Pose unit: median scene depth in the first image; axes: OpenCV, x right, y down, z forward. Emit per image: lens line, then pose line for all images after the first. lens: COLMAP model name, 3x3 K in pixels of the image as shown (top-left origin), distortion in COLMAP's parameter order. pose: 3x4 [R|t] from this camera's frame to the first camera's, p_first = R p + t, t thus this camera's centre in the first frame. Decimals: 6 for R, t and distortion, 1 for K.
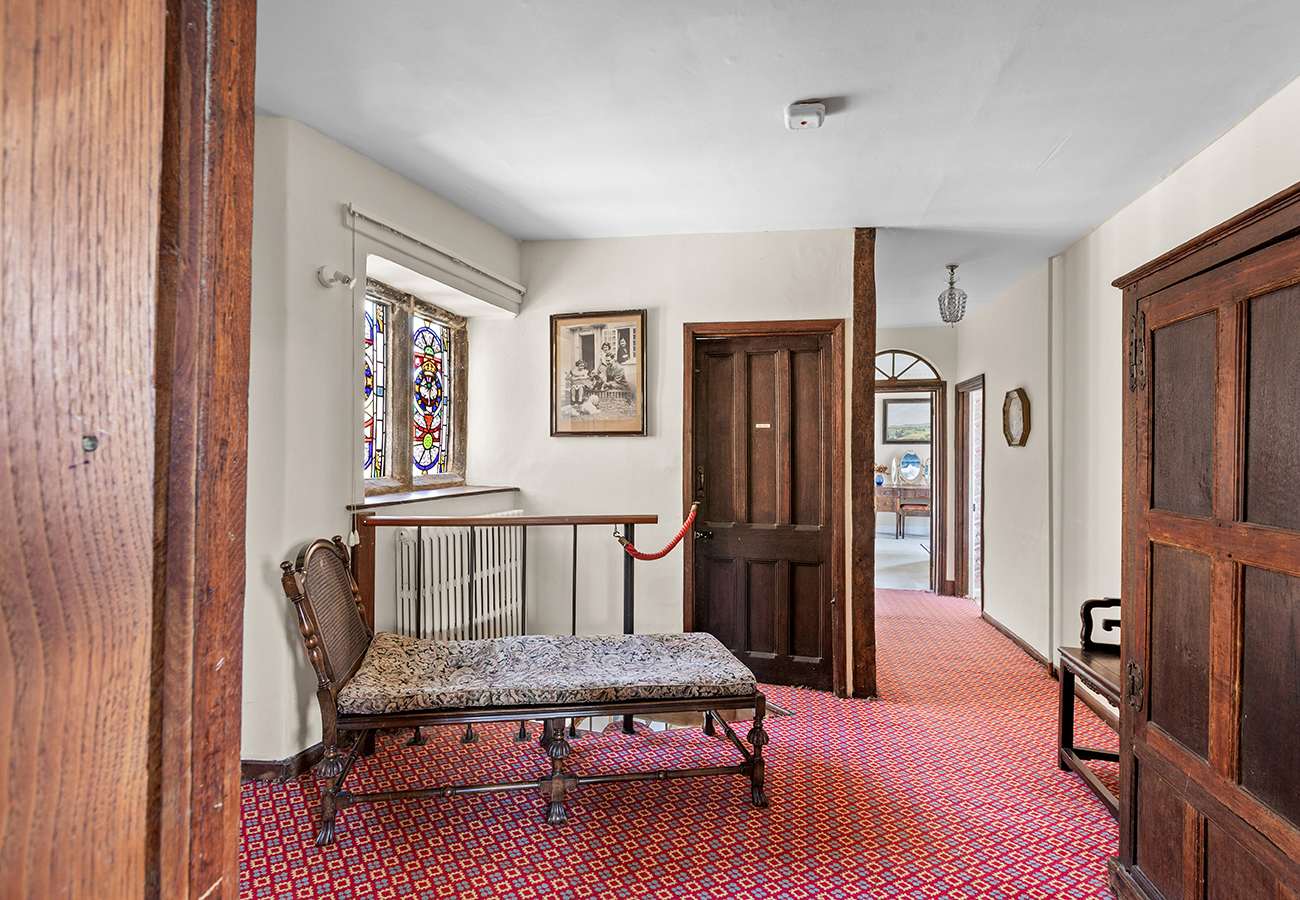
lens RADIAL K [[600.0, 0, 647.9], [0, 600.0, 450.4], [0, 0, 1]] dist [0.000040, 0.000004]
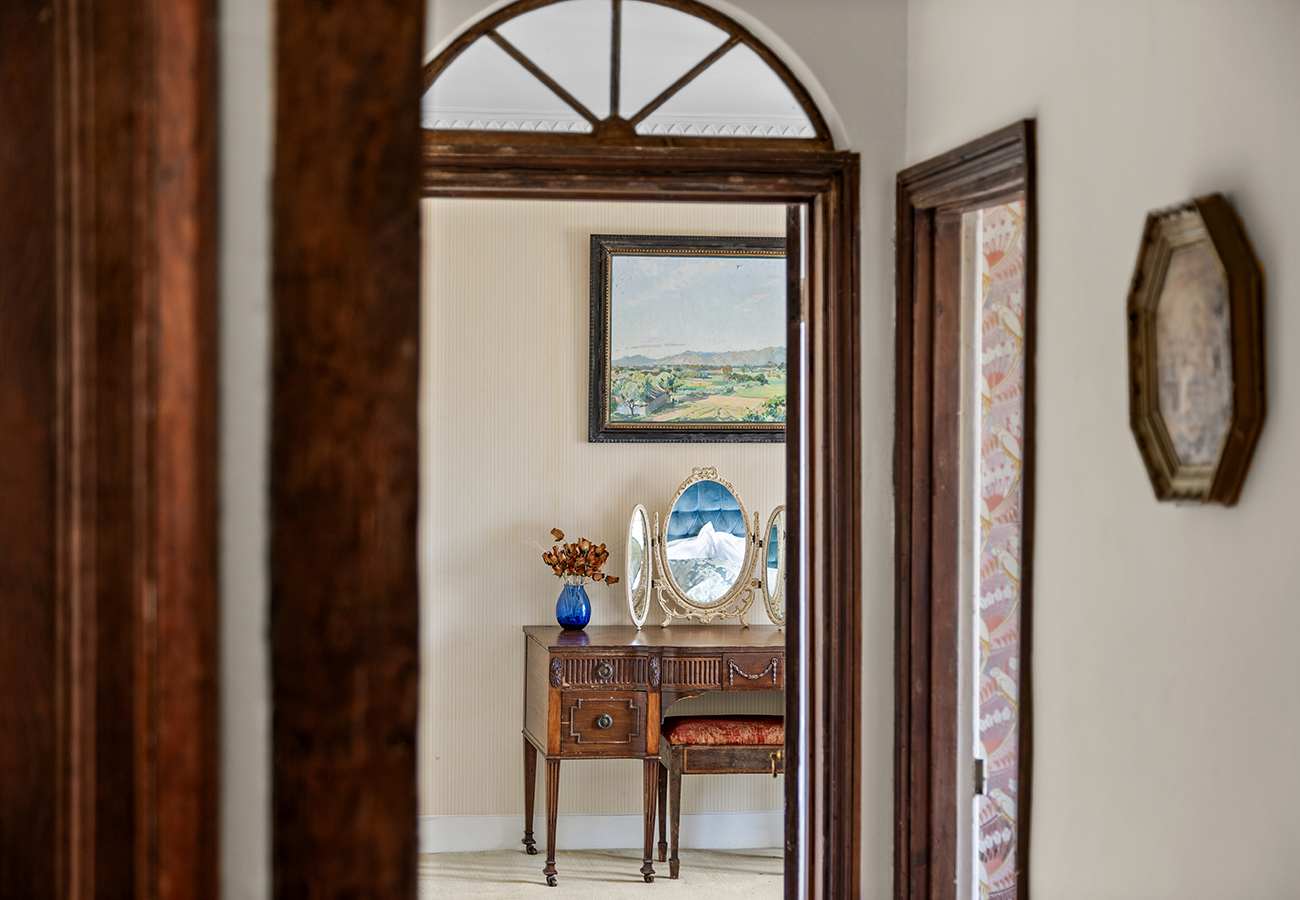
lens RADIAL K [[2612.5, 0, 649.9], [0, 2612.5, 450.3], [0, 0, 1]] dist [0.004415, 0.000000]
pose [[0.925977, 0.001043, 0.377579, 0.102539], [-0.002083, 0.999995, 0.002345, -0.017948], [-0.377575, -0.002958, 0.925974, 0.216210]]
